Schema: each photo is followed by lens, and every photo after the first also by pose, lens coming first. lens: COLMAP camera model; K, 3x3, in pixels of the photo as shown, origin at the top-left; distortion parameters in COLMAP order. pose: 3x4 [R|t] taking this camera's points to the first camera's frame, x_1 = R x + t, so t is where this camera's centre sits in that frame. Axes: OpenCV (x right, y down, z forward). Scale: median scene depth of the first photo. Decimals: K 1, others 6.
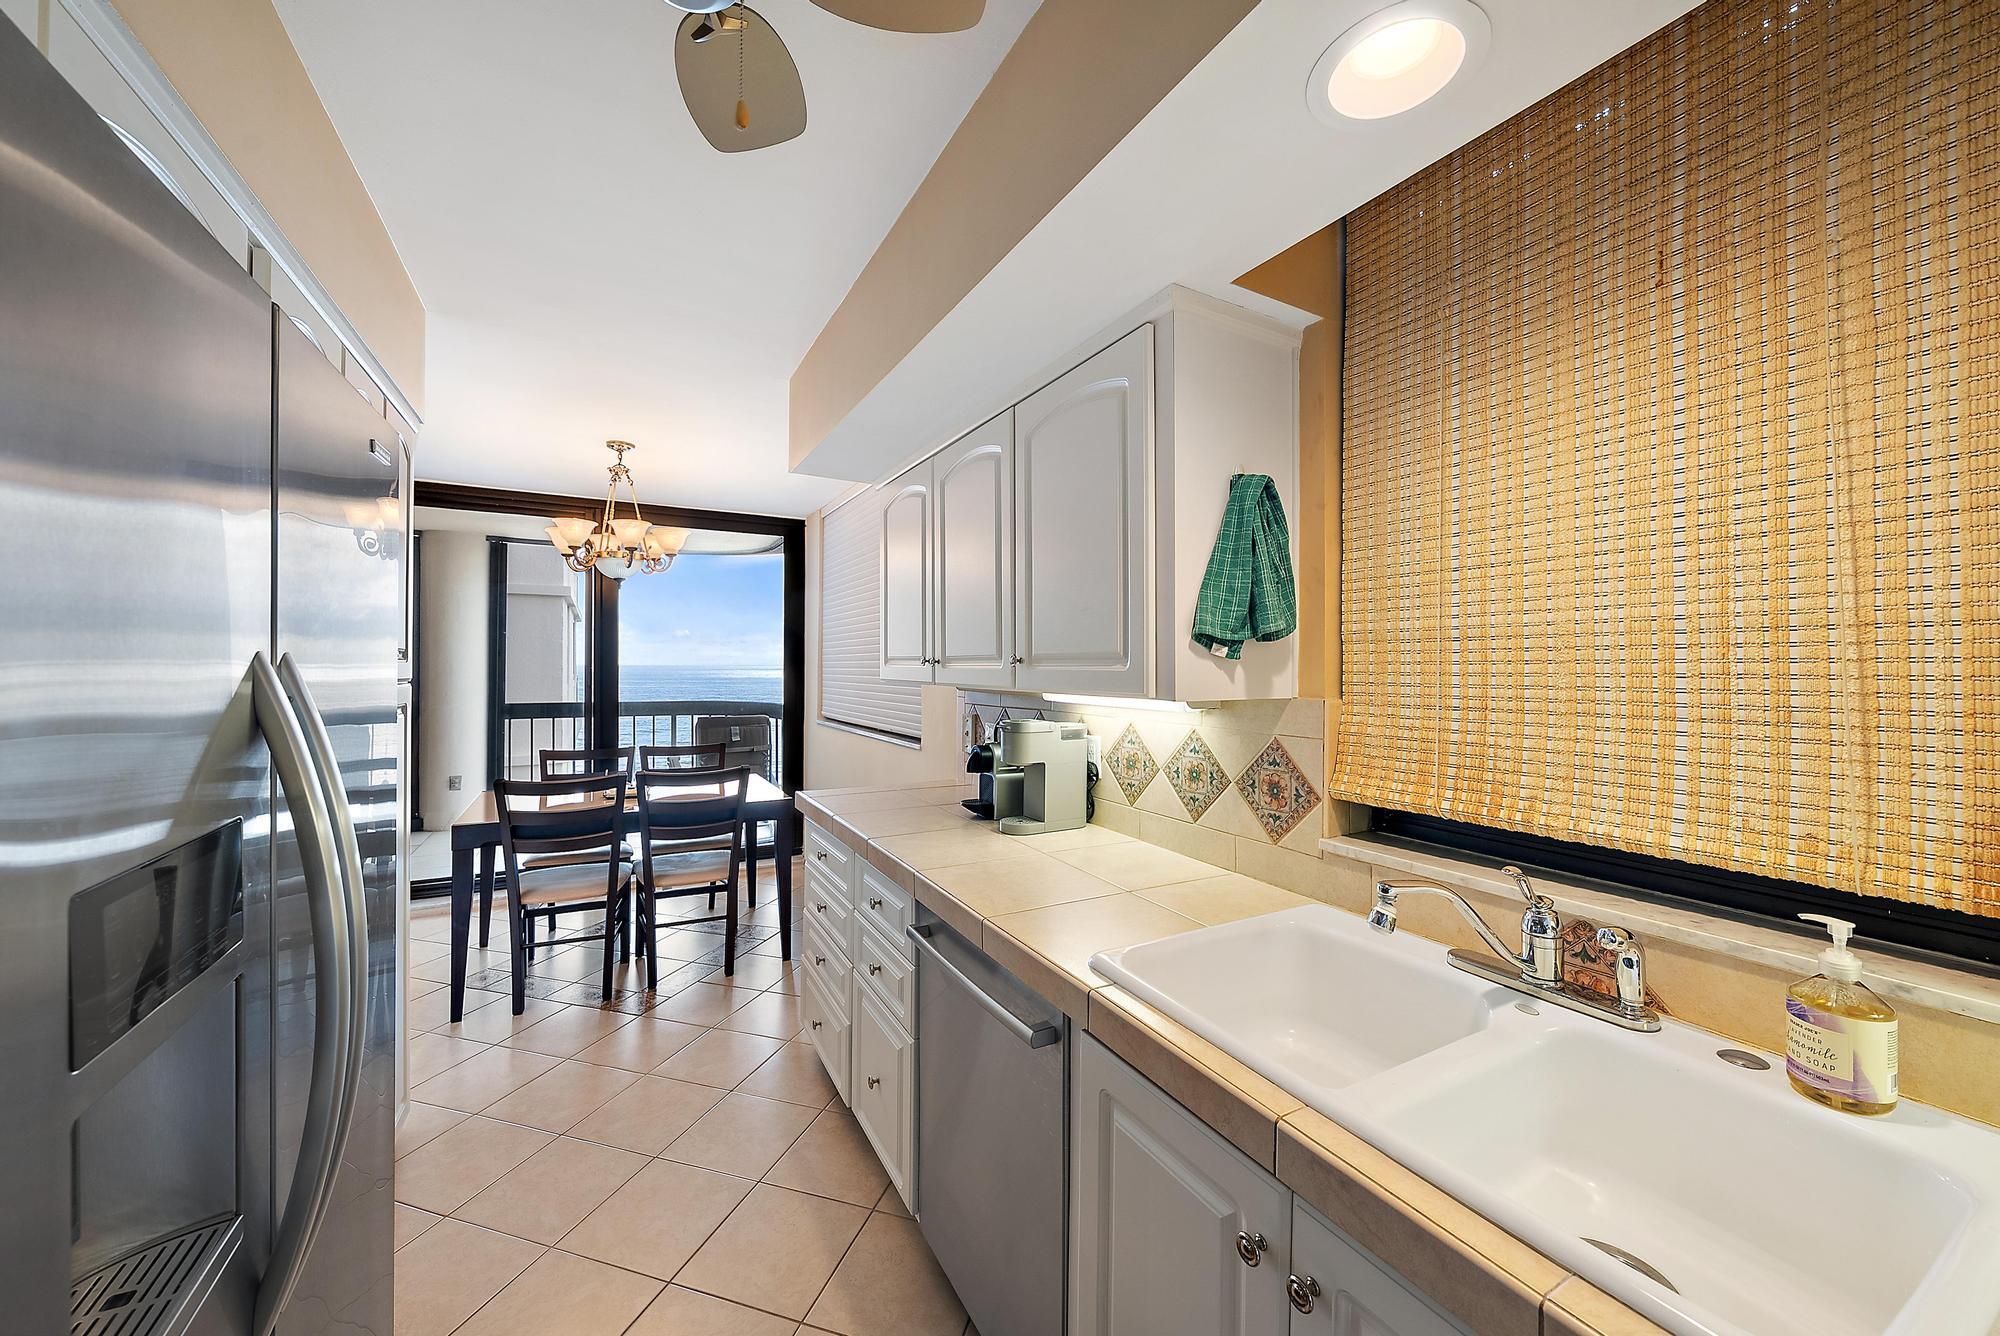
lens RADIAL K [[717.1, 0, 993.8], [0, 717.1, 669.9], [0, 0, 1]] dist [0.000530, 0.000001]
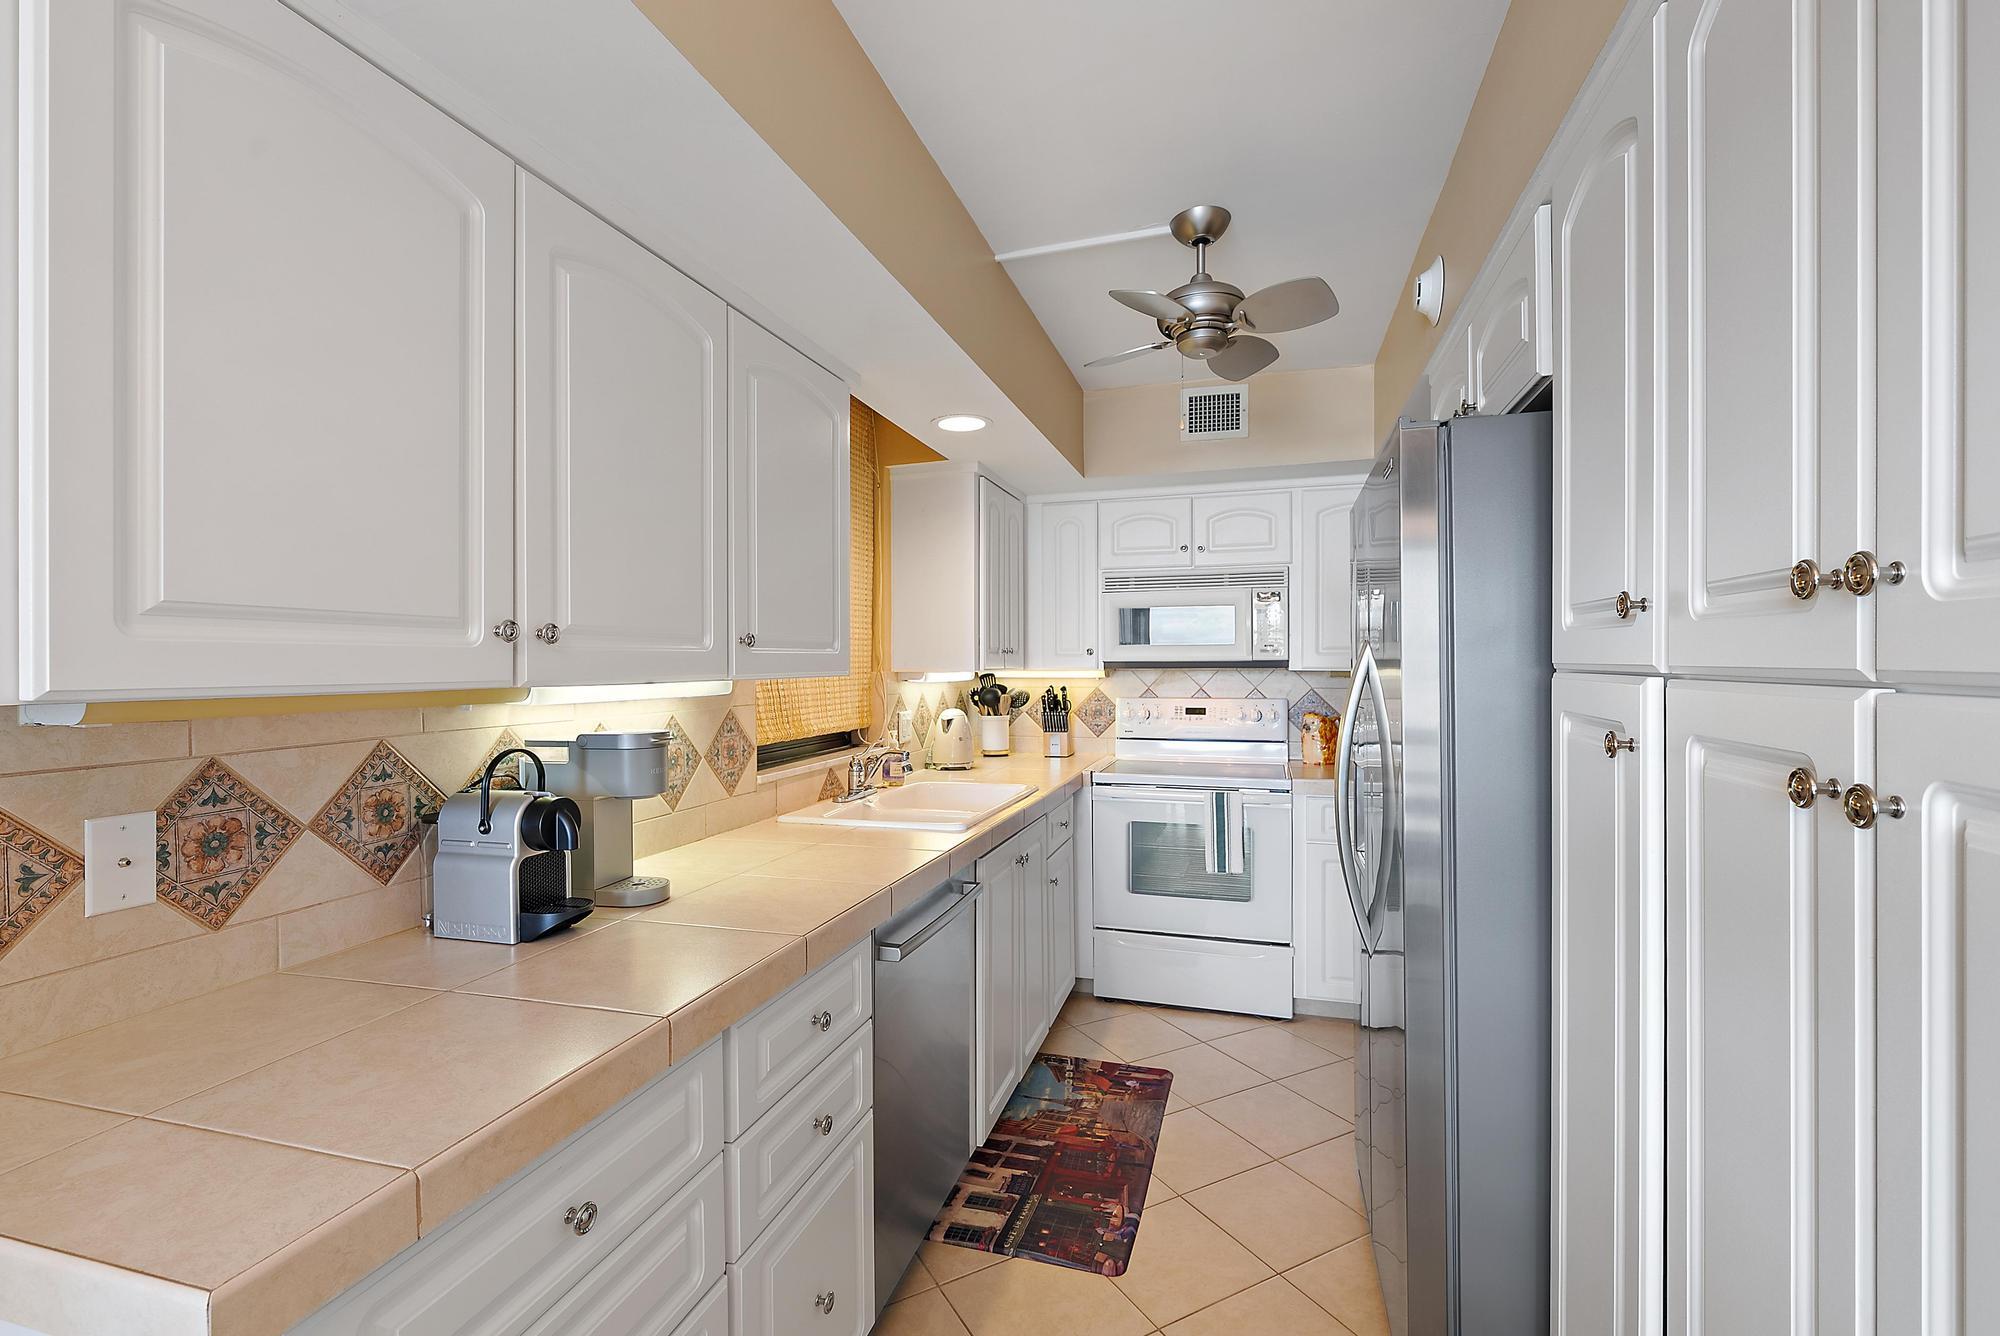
lens RADIAL K [[913.3, 0, 997.8], [0, 913.3, 663.6], [0, 0, 1]] dist [-0.001832, -0.000113]
pose [[-0.705625, -0.009544, 0.708521, -0.995300], [-0.007019, 0.999954, 0.006479, 0.002813], [-0.708551, -0.000402, -0.705660, 1.715154]]
